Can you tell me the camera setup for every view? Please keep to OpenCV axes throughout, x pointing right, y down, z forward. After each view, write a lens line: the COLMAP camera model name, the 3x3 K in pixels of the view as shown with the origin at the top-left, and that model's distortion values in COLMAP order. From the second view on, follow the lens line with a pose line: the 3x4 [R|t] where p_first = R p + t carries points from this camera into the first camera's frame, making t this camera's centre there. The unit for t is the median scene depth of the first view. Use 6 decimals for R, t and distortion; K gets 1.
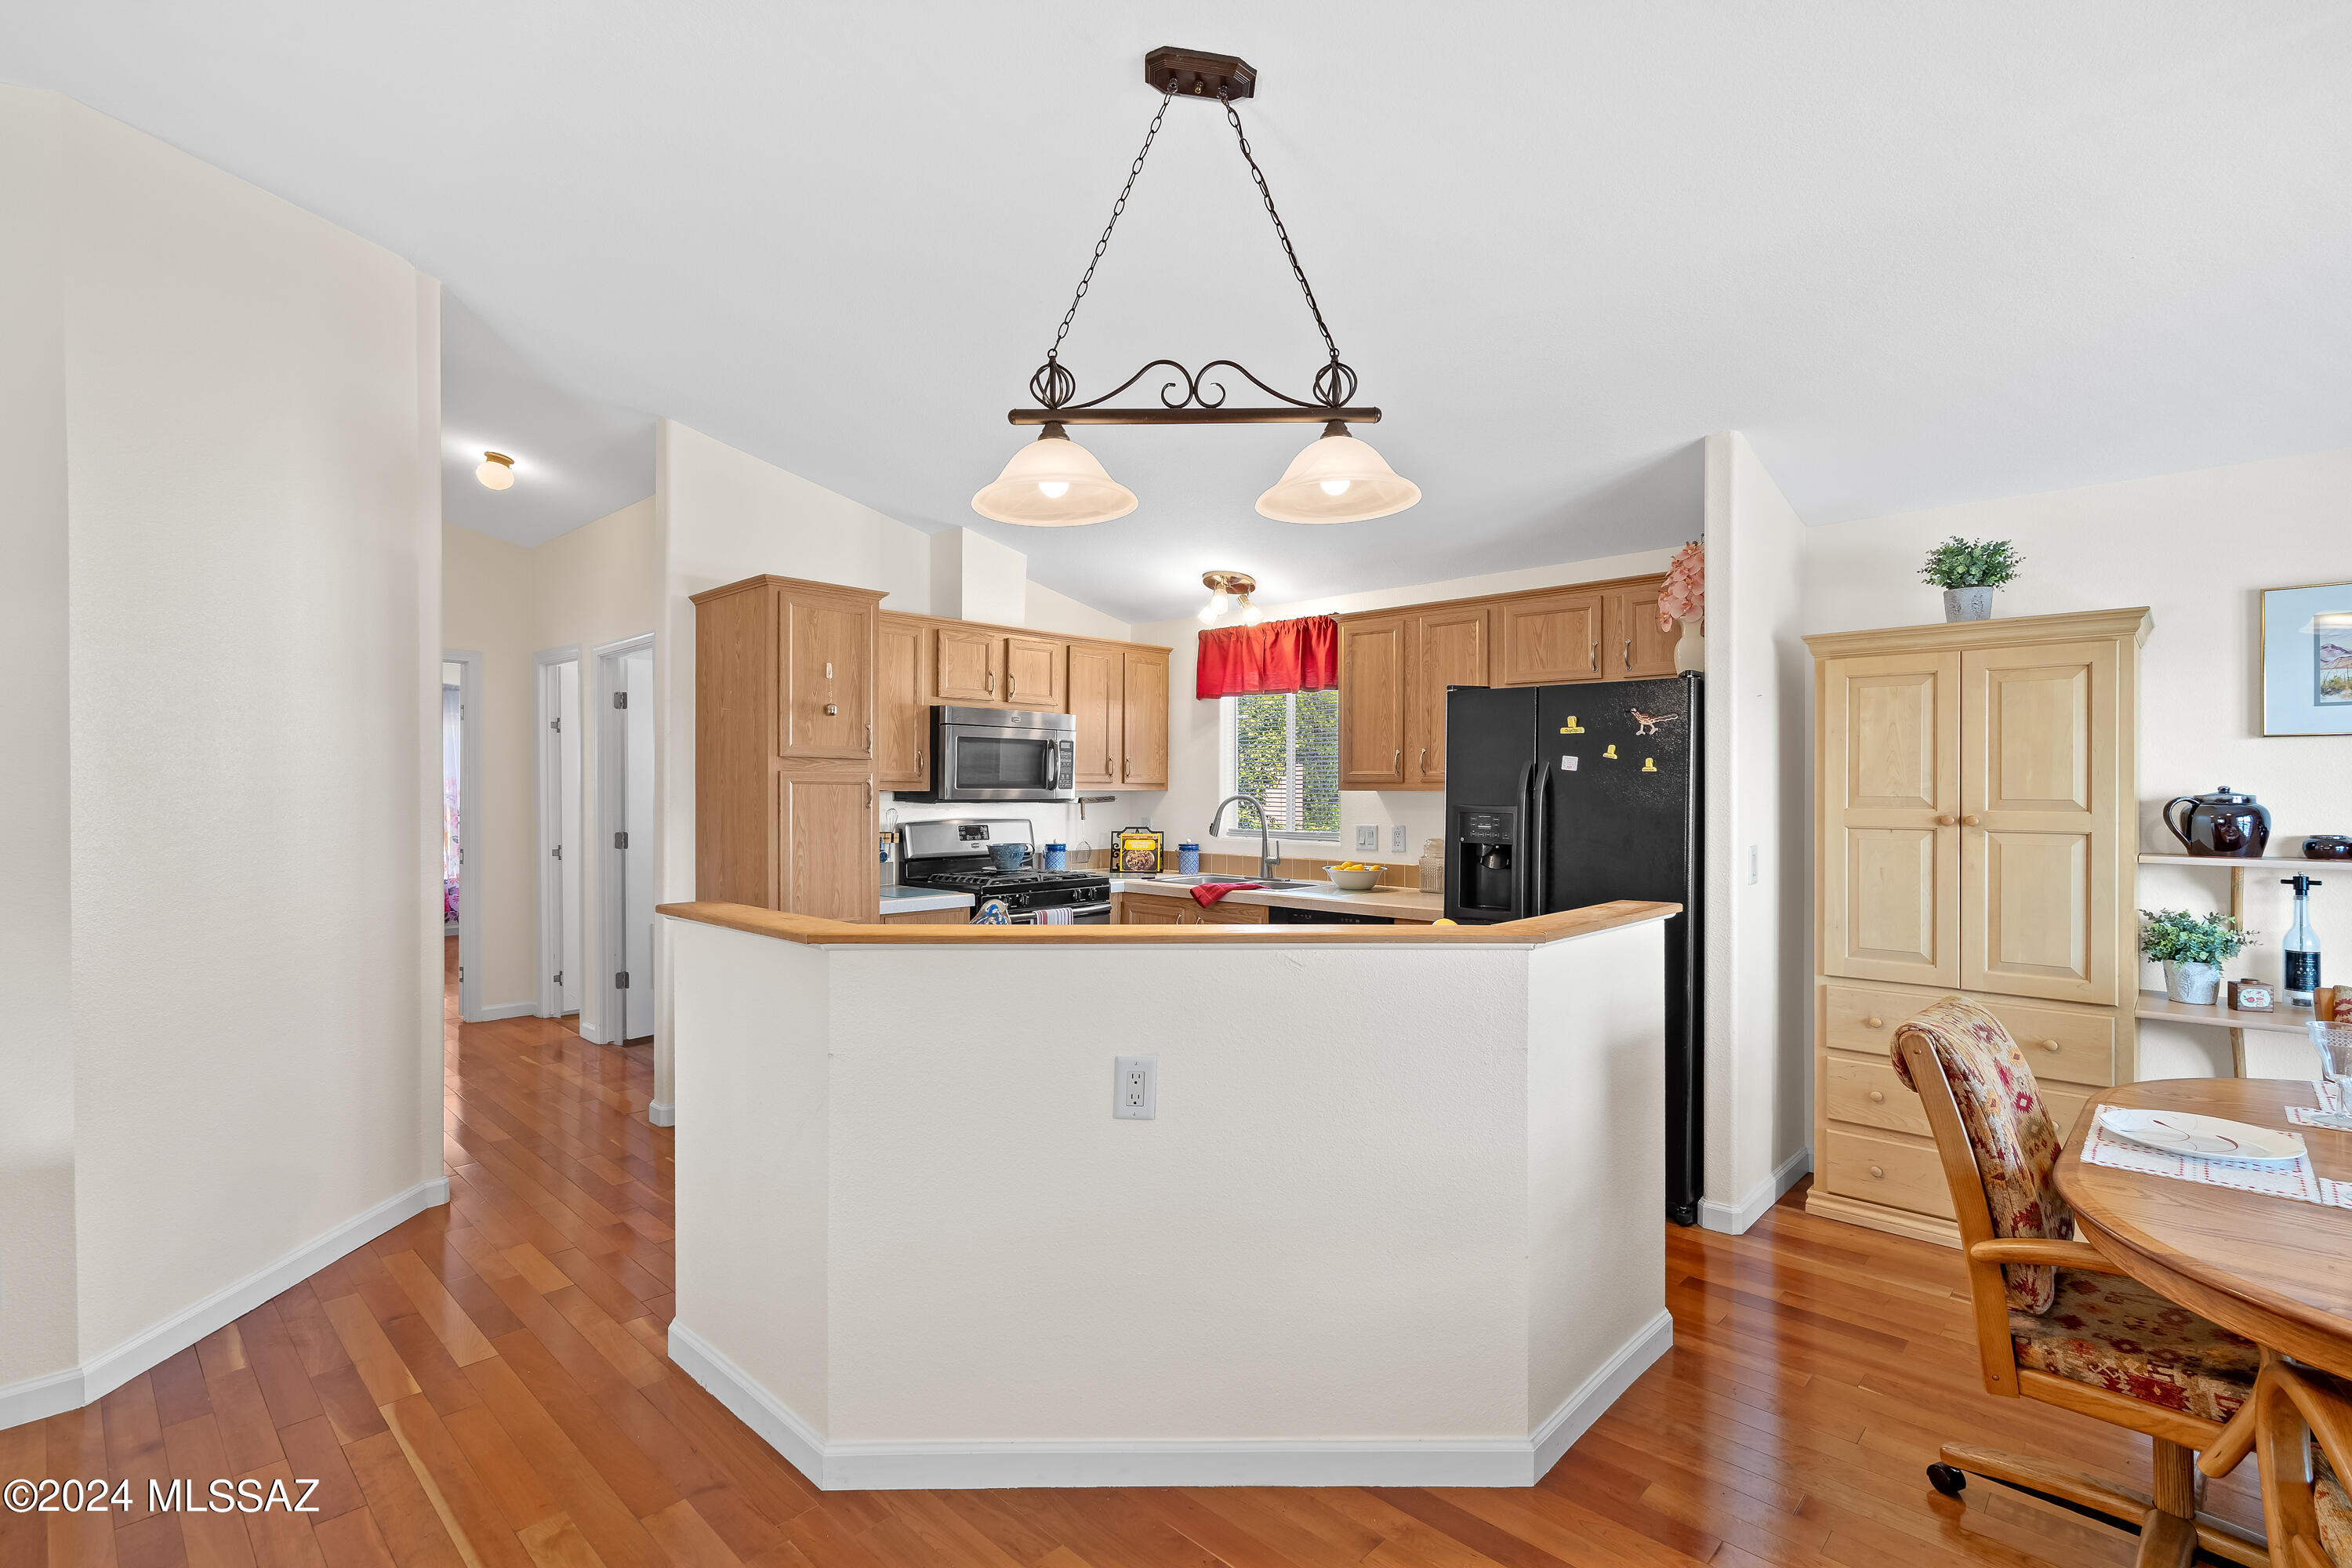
lens RADIAL K [[1085.2, 0, 1175.6], [0, 1085.2, 795.0], [0, 0, 1]] dist [-0.002357, 0.000228]
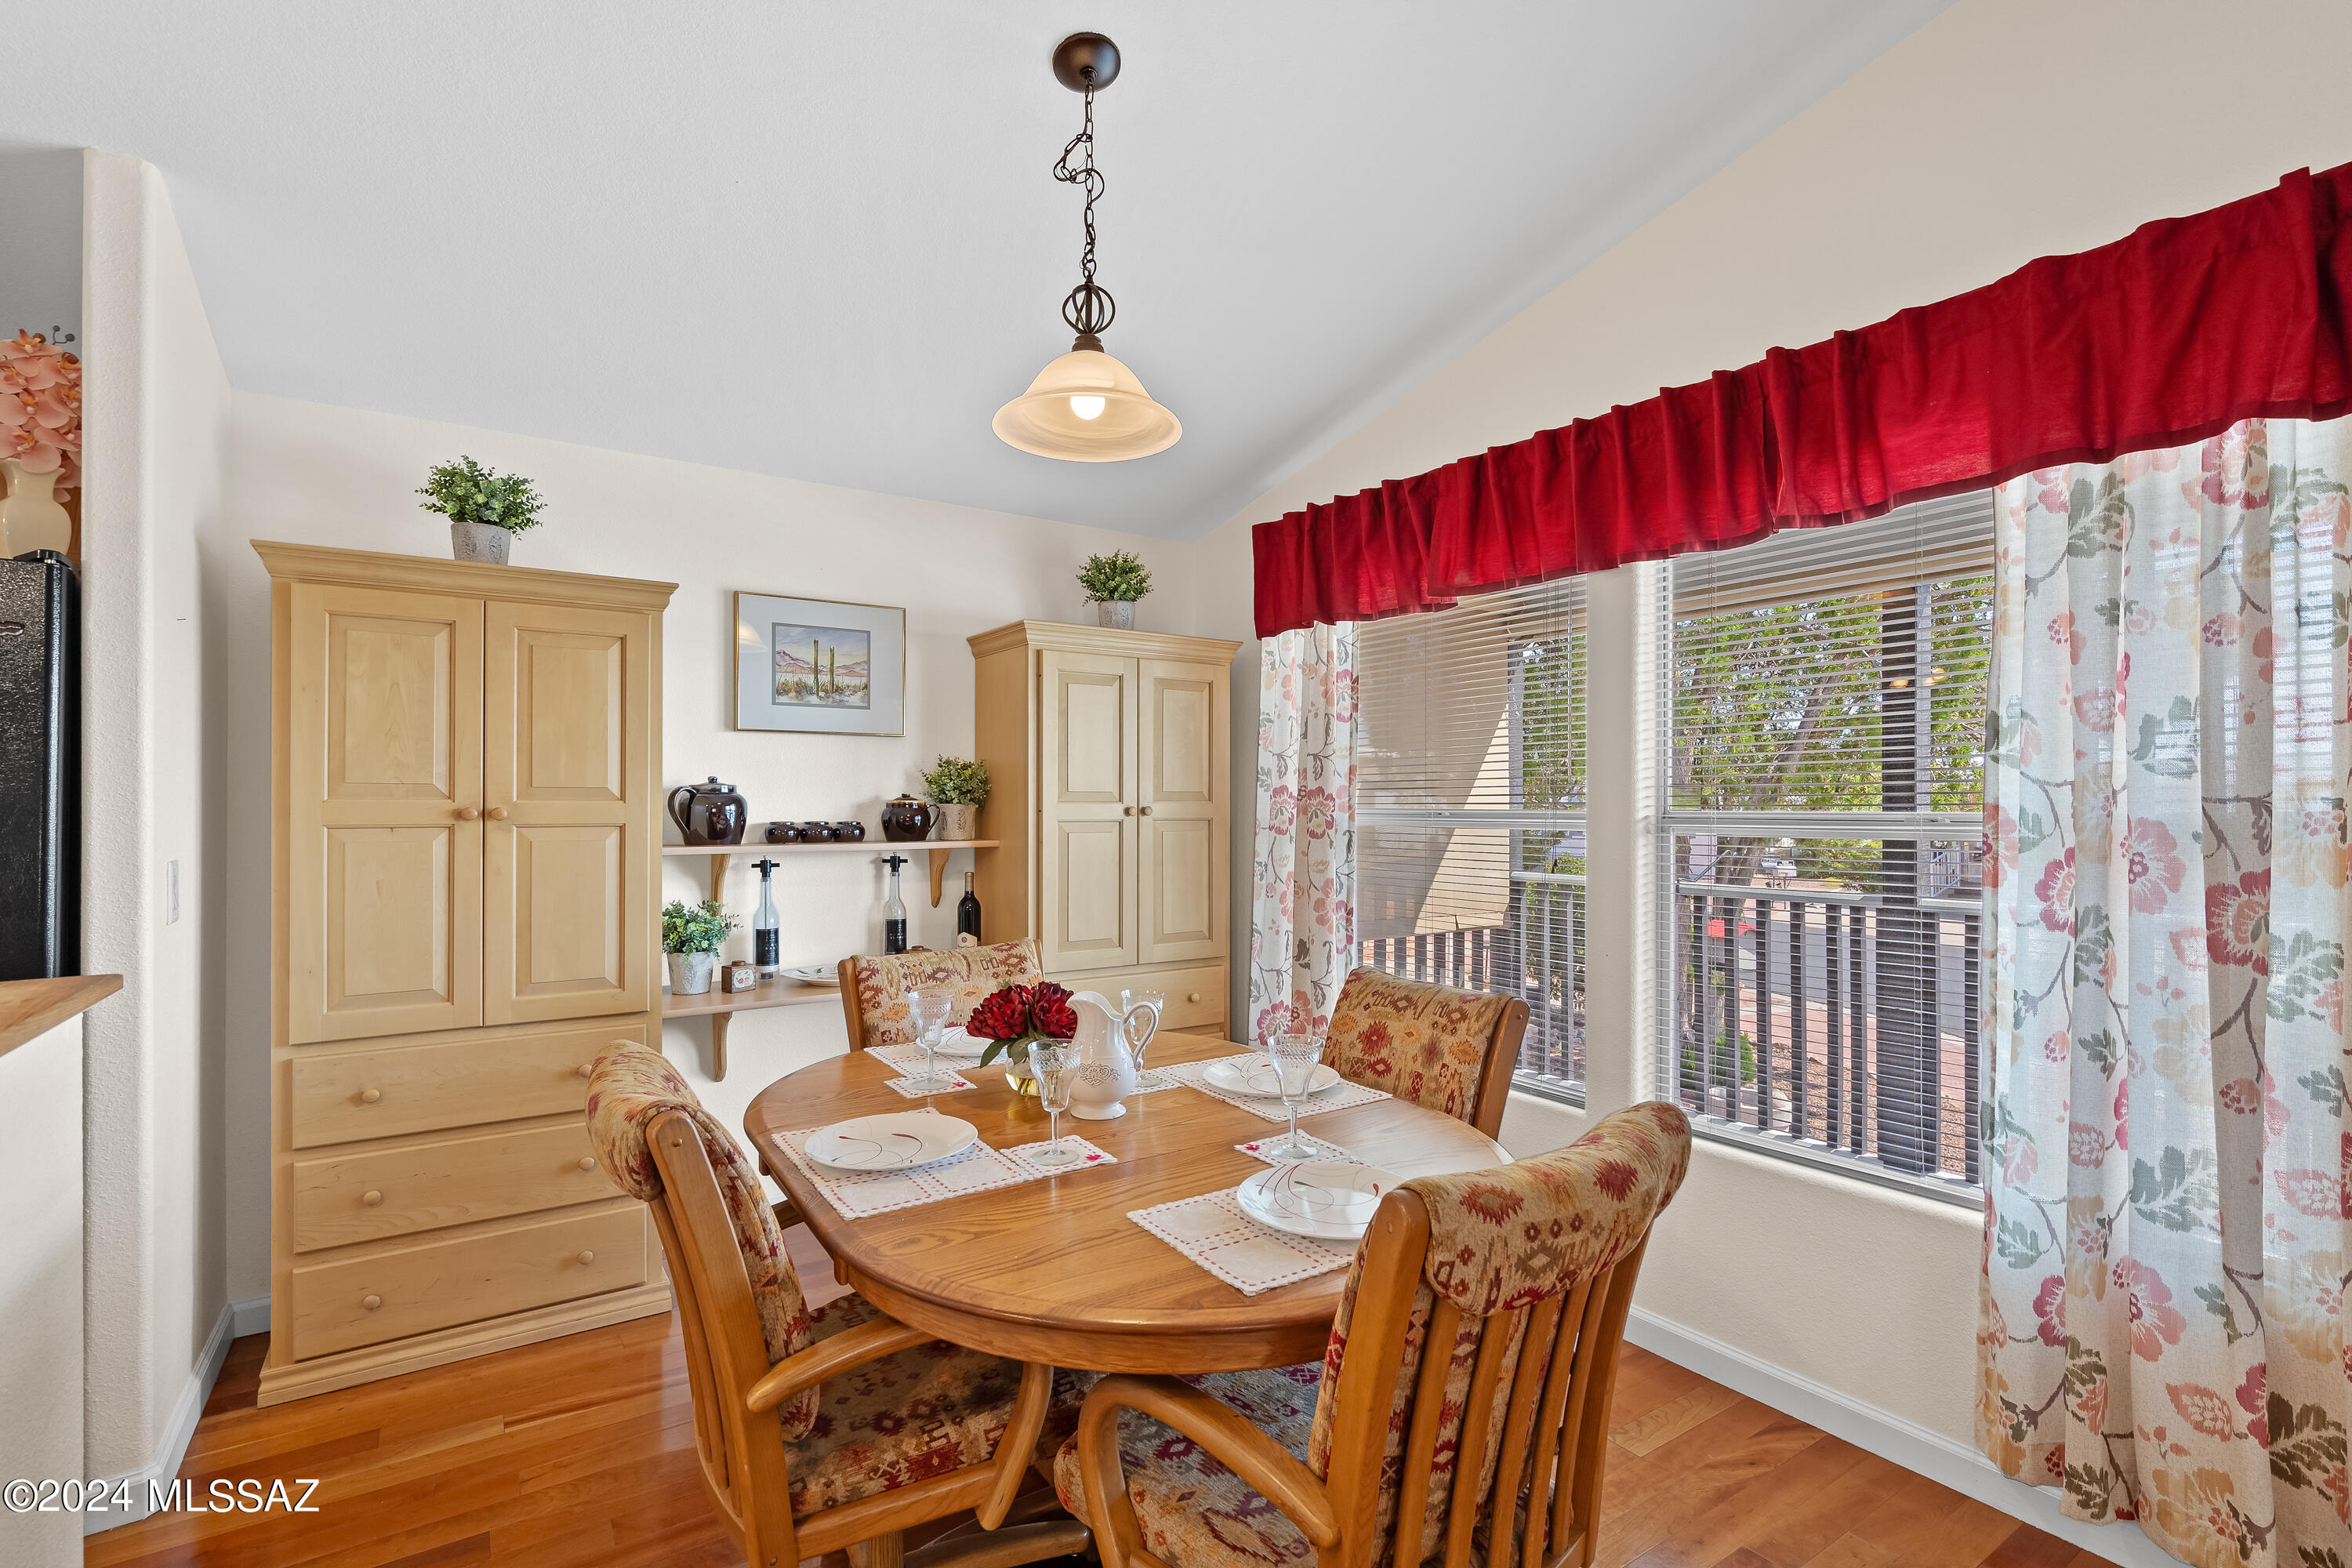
lens RADIAL K [[1085.2, 0, 1175.6], [0, 1085.2, 795.0], [0, 0, 1]] dist [-0.002357, 0.000228]
pose [[0.219147, 0.005309, 0.975677, 0.046118], [0.005065, 0.999966, -0.006578, 0.013431], [-0.975679, 0.006383, 0.219113, 0.251735]]
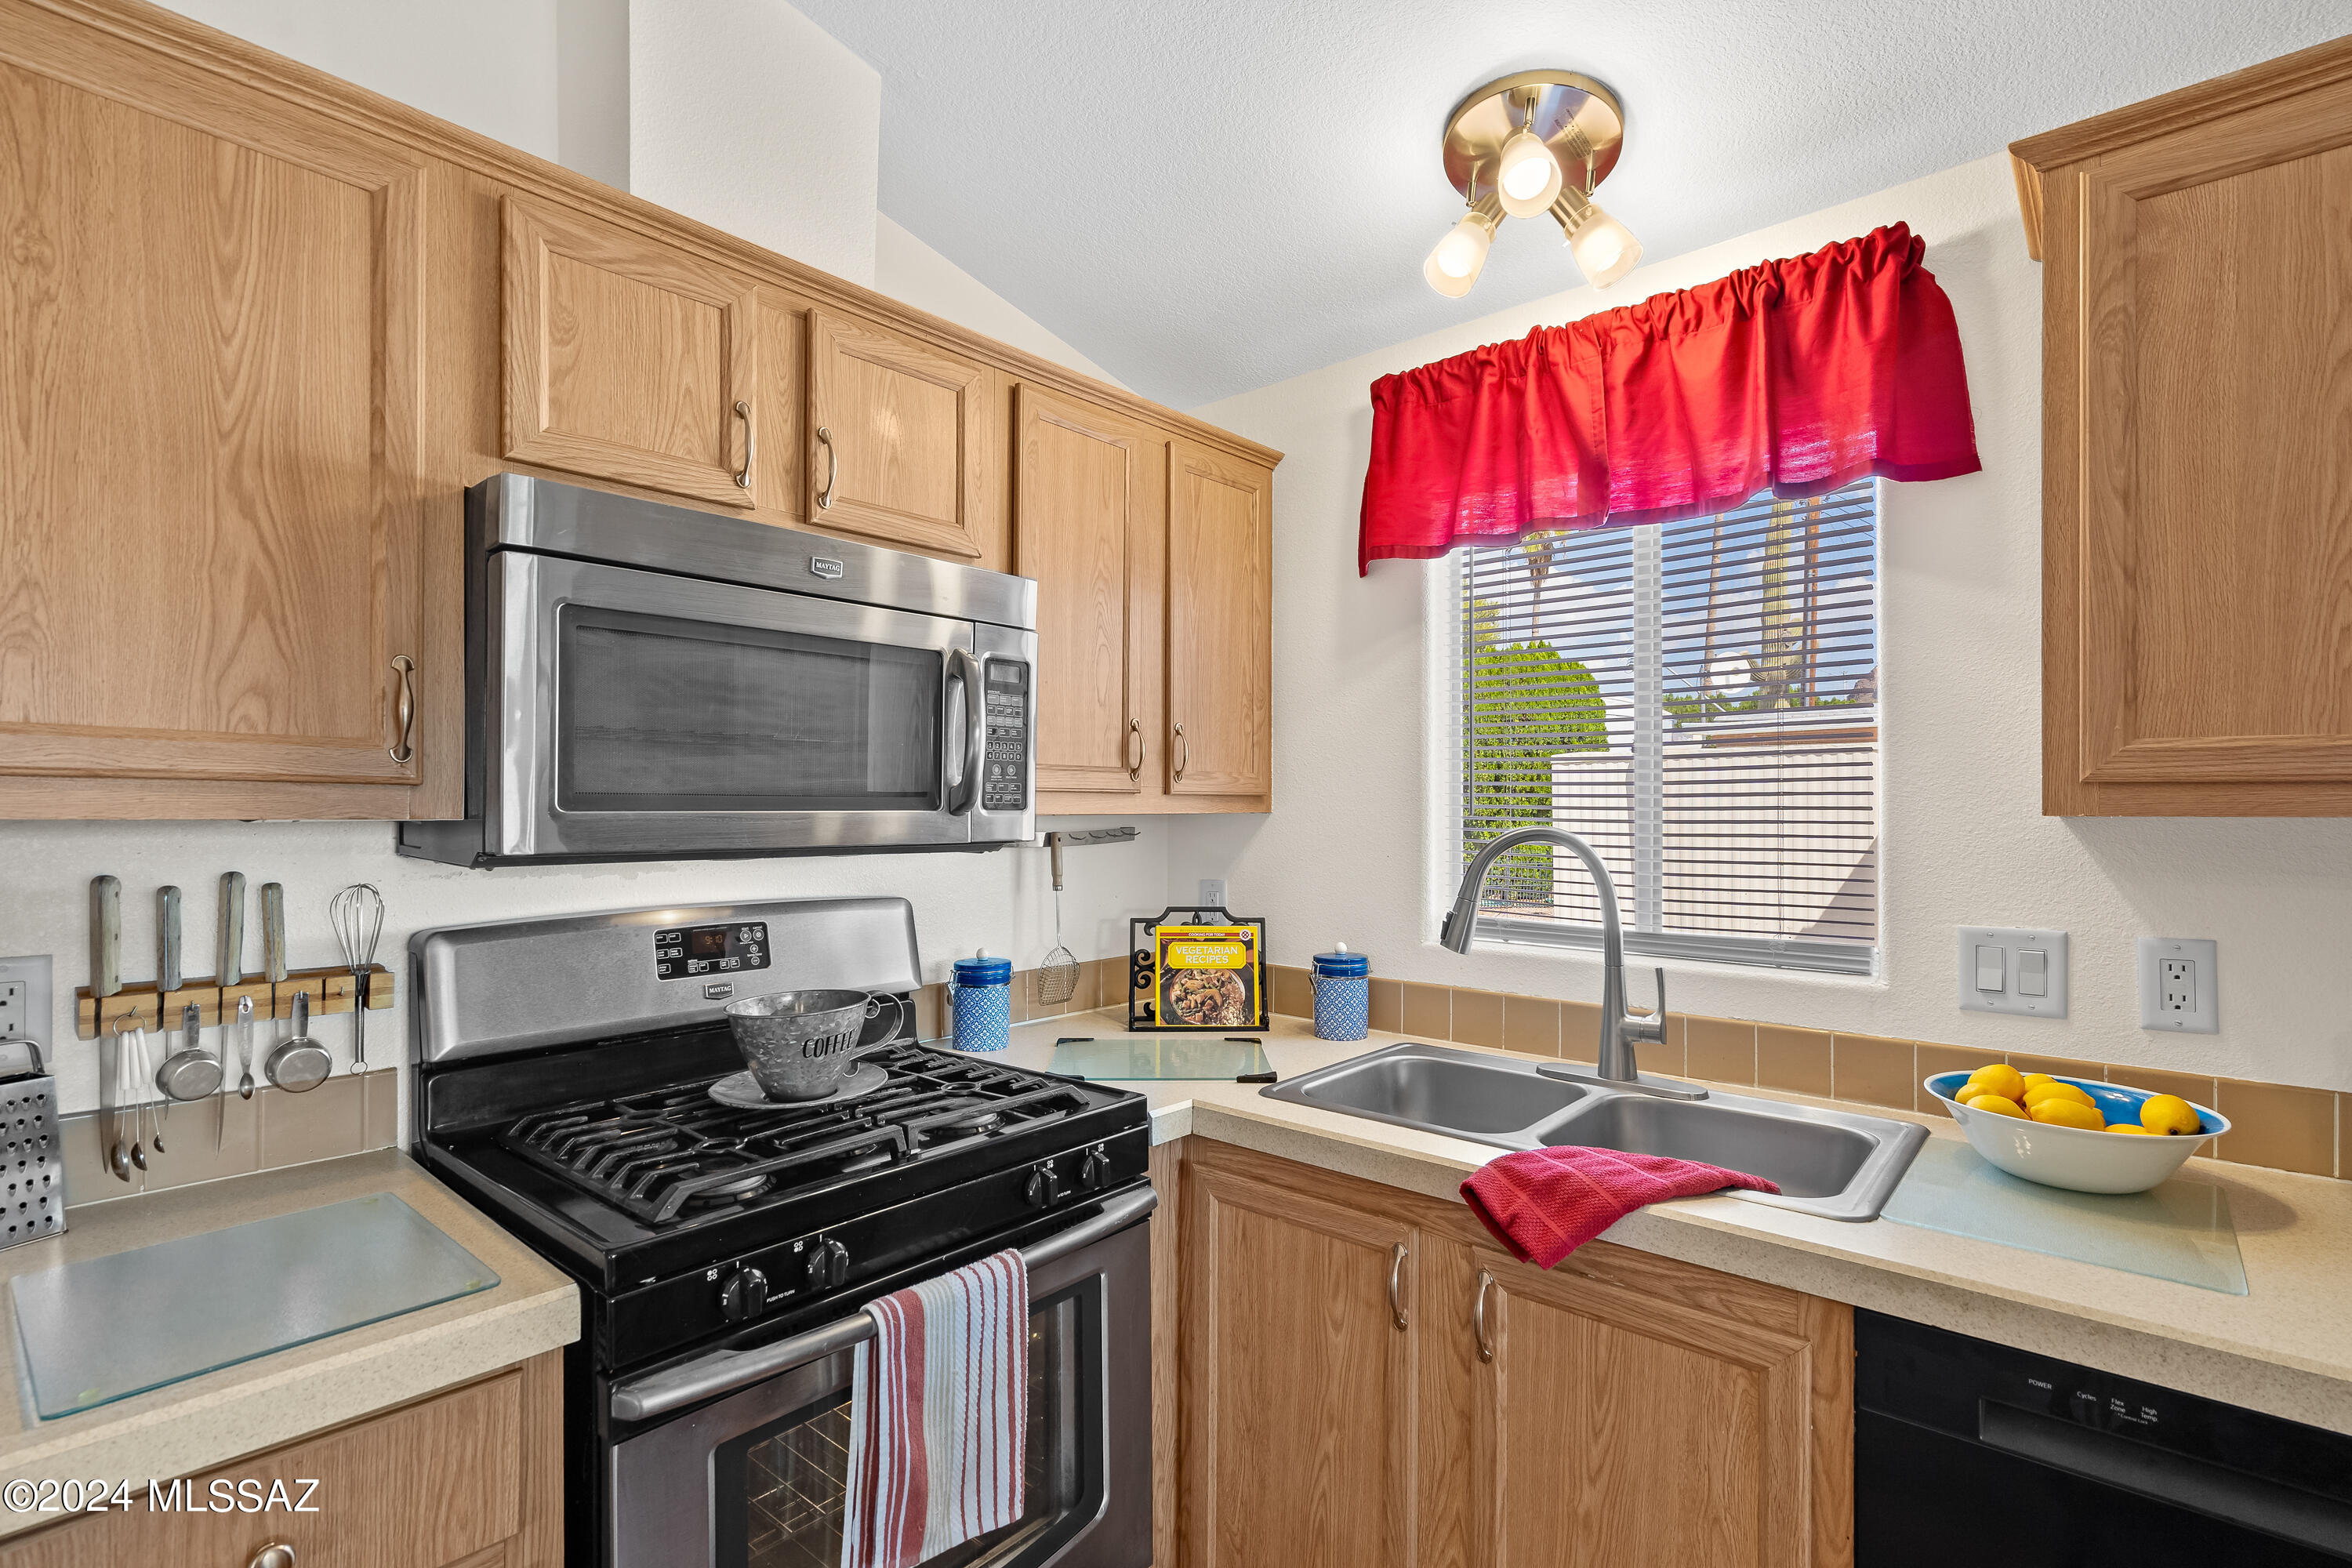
lens RADIAL K [[1094.8, 0, 1178.5], [0, 1094.8, 802.2], [0, 0, 1]] dist [-0.001231, 0.000889]
pose [[0.999374, -0.002534, 0.035290, -0.077445], [0.002928, 0.999934, -0.011123, -0.005274], [-0.035260, 0.011219, 0.999315, 0.846792]]
